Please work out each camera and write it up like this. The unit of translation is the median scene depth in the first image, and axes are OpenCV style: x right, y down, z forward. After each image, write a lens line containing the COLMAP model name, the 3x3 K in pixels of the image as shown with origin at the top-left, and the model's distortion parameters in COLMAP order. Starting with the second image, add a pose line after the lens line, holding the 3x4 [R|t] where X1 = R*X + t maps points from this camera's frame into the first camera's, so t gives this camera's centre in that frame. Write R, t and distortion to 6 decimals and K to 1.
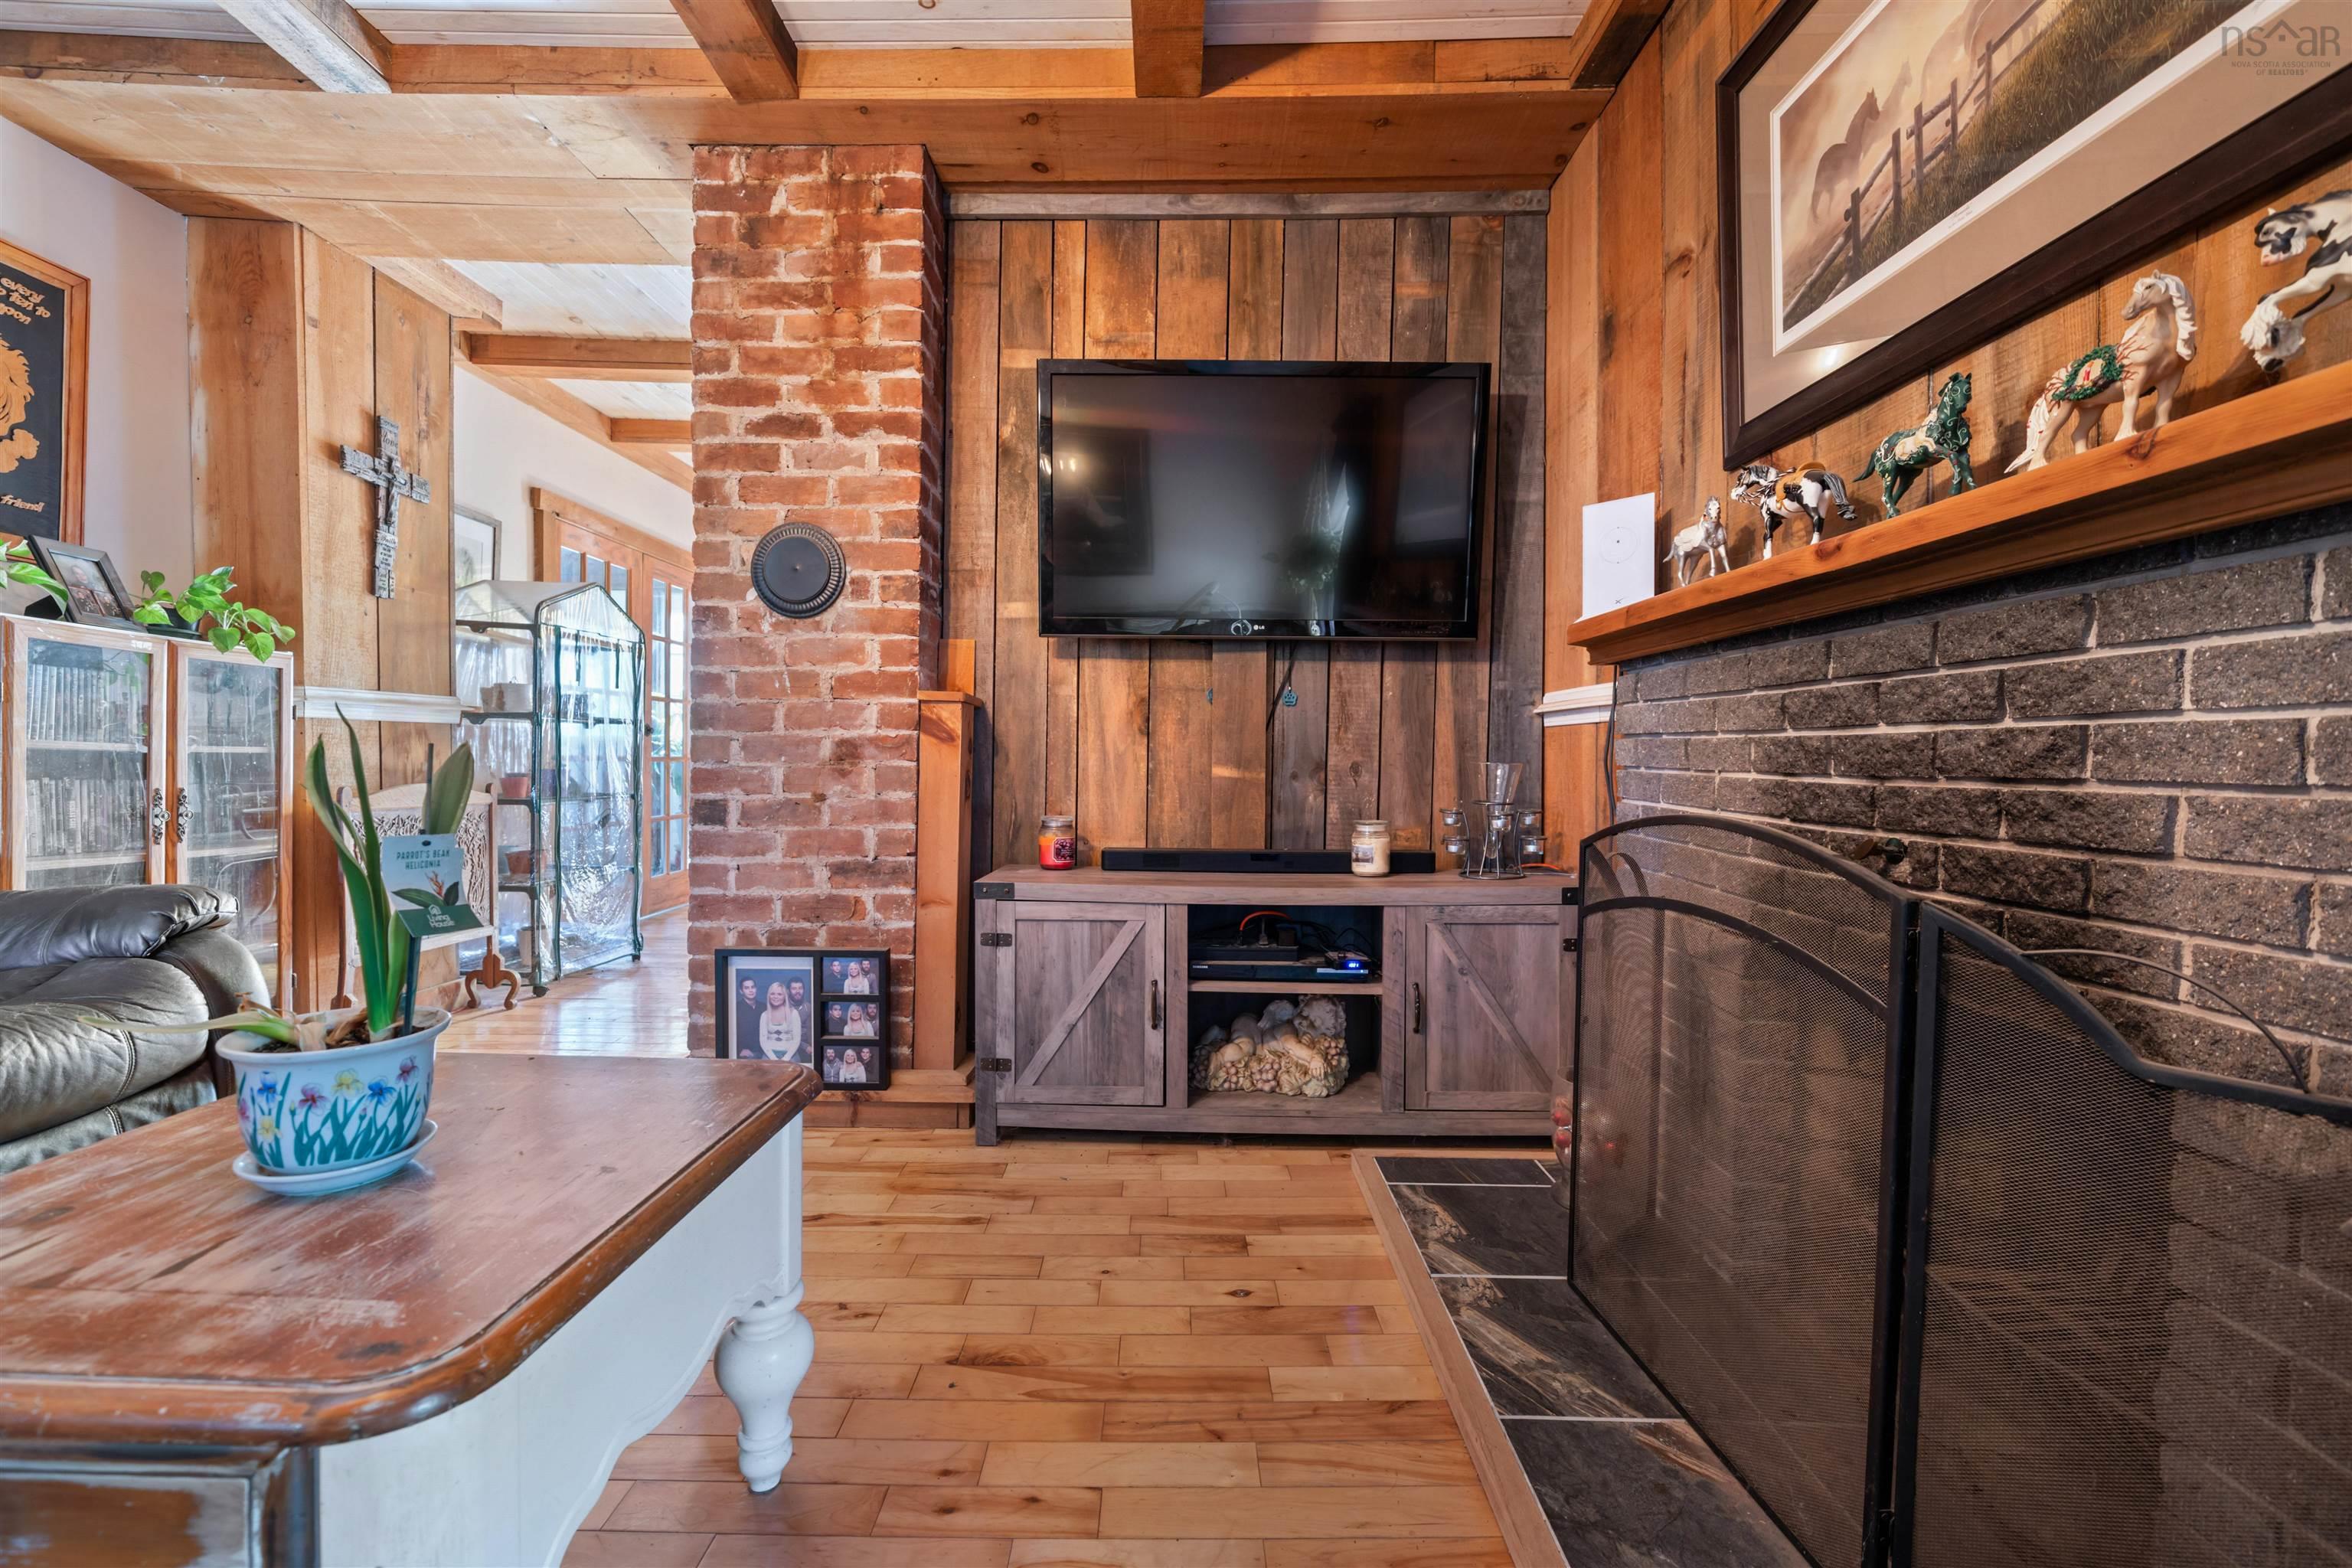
lens RADIAL K [[965.4, 0, 1176.3], [0, 965.4, 791.1], [0, 0, 1]] dist [0.000088, 0.000025]
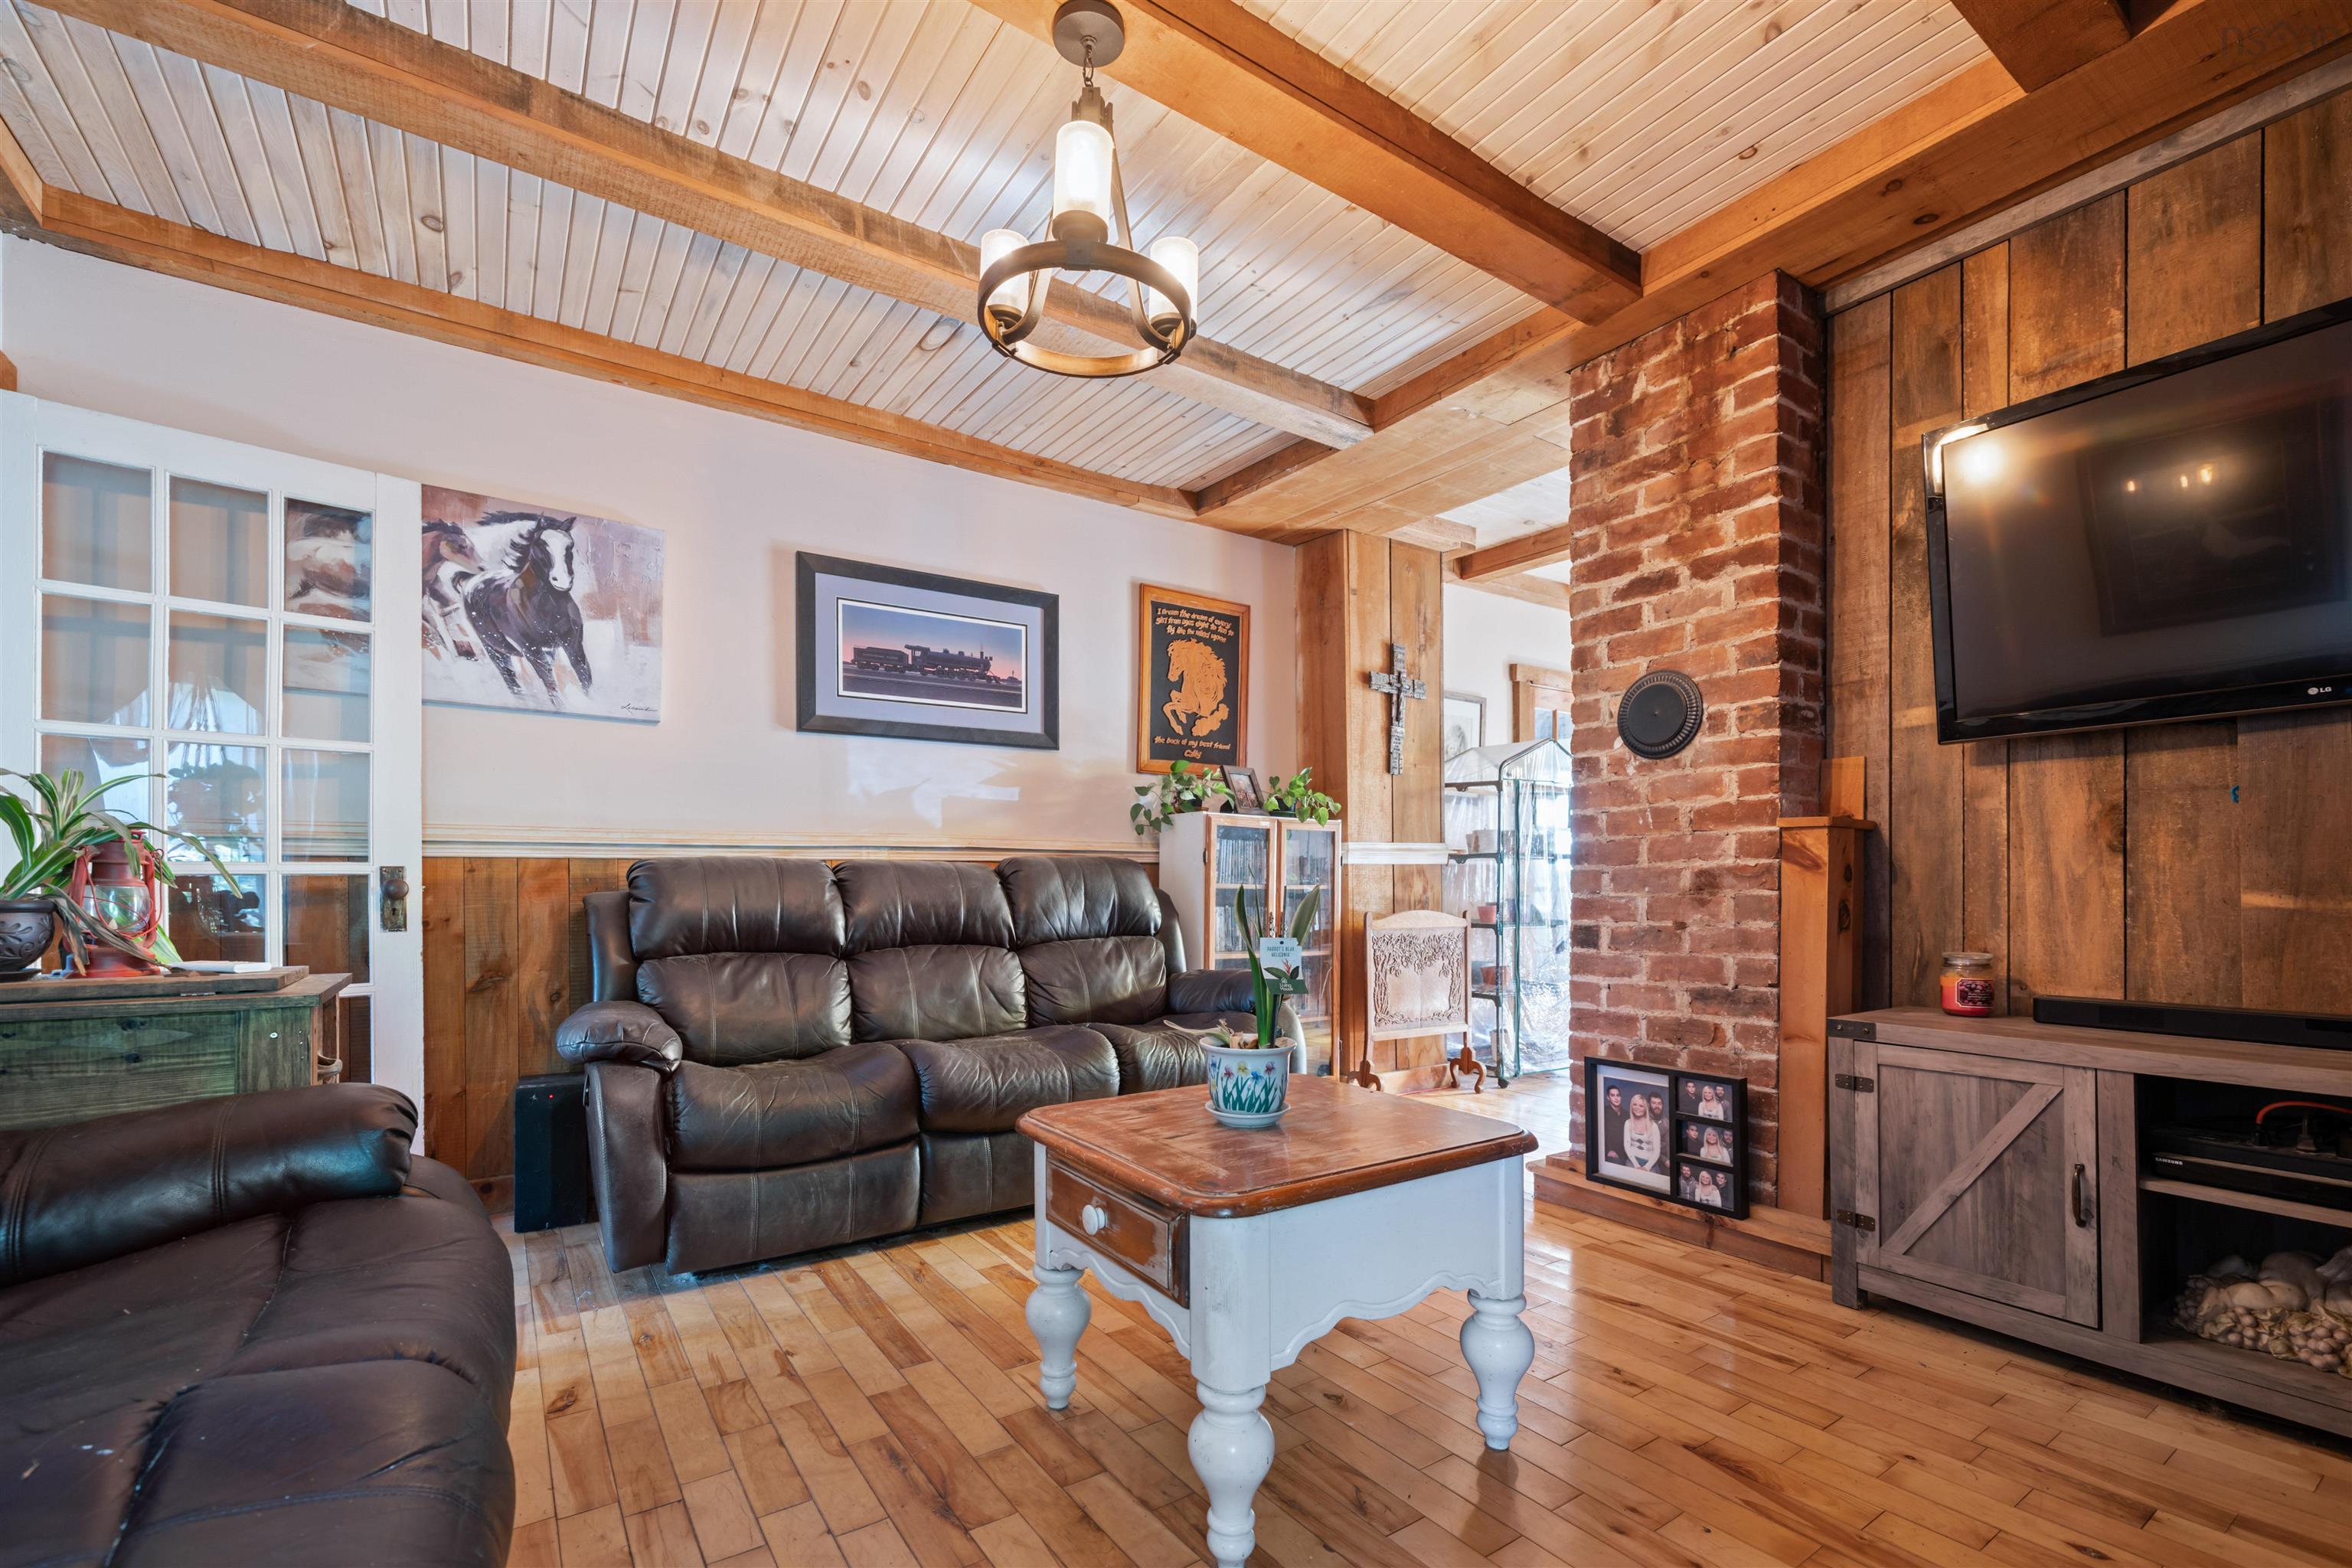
lens RADIAL K [[946.0, 0, 1179.5], [0, 946.0, 897.8], [0, 0, 1]] dist [0.000108, 0.000050]
pose [[0.583468, -0.004461, -0.812124, 0.153644], [-0.014495, 0.999768, -0.015905, 0.000676], [0.812007, 0.021052, 0.583268, -0.047822]]
